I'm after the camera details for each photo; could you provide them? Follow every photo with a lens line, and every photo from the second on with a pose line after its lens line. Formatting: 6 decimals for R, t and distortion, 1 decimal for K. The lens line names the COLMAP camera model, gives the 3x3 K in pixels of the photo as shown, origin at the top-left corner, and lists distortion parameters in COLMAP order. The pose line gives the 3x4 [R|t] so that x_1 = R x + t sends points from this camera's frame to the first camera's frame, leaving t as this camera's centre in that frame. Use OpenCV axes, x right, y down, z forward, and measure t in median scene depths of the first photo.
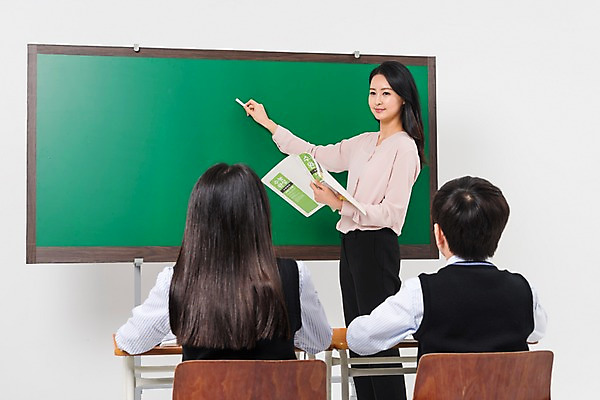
lens RADIAL K [[1068.9, 0, 315.6], [0, 1068.9, 178.9], [0, 0, 1]] dist [-0.039803, 0.000000]
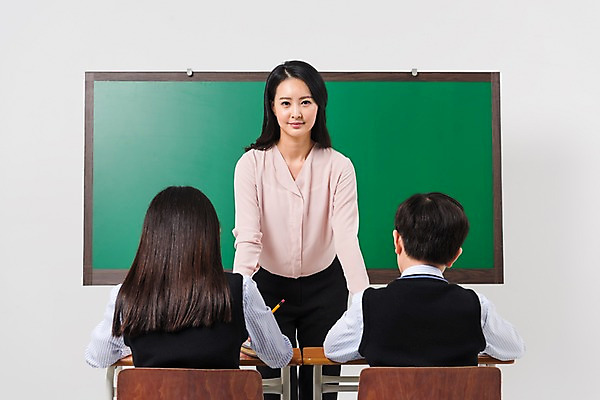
lens RADIAL K [[1165.2, 0, 305.8], [0, 1165.2, 163.5], [0, 0, 1]] dist [-0.075560, 0.000000]
pose [[0.982198, -0.015520, -0.187208, 0.255226], [0.008075, 0.999148, -0.040463, 0.015398], [0.187676, 0.038231, 0.981487, -0.096564]]
